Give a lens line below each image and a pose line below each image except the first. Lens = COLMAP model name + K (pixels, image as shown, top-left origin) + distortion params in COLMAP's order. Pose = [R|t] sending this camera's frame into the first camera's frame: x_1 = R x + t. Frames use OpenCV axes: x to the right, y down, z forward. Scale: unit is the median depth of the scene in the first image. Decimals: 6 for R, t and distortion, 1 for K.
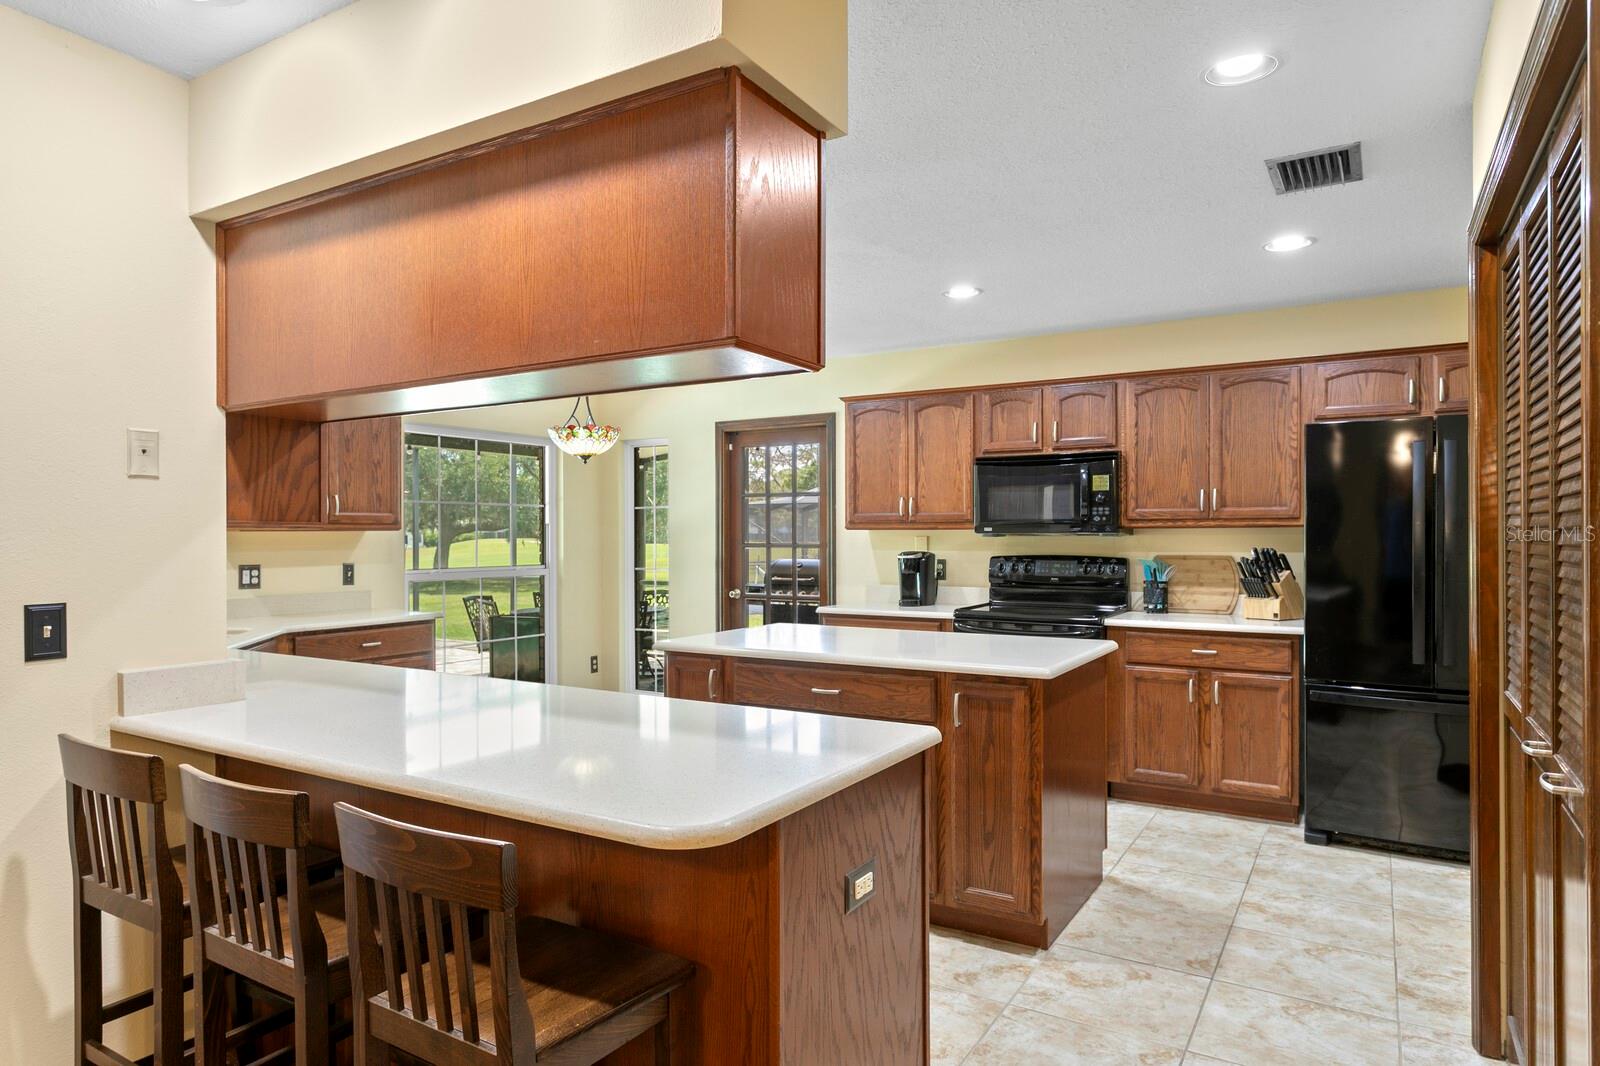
lens RADIAL K [[968.5, 0, 786.8], [0, 968.5, 540.5], [0, 0, 1]] dist [-0.008203, -0.001505]
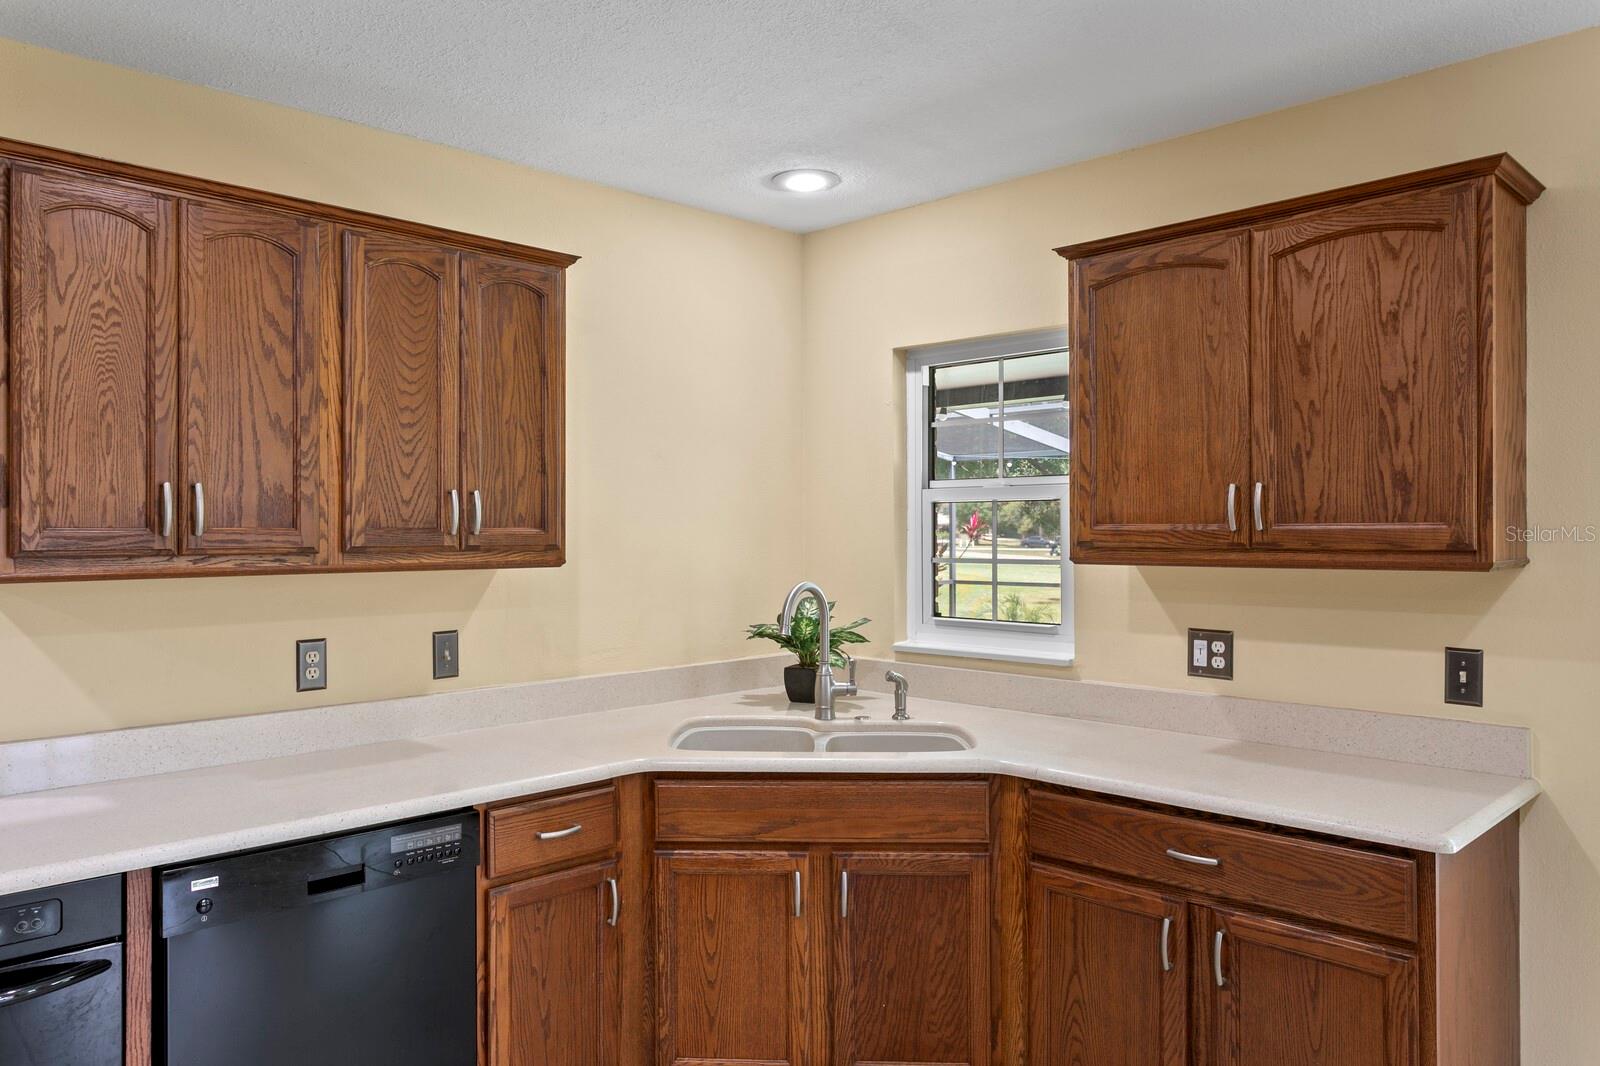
lens RADIAL K [[1099.1, 0, 774.0], [0, 1099.1, 526.5], [0, 0, 1]] dist [-0.000868, 0.000441]
pose [[-0.251105, 0.002221, -0.967957, 0.050647], [-0.002071, 0.999994, 0.002832, -0.029198], [0.967958, 0.002716, -0.251099, 0.924084]]
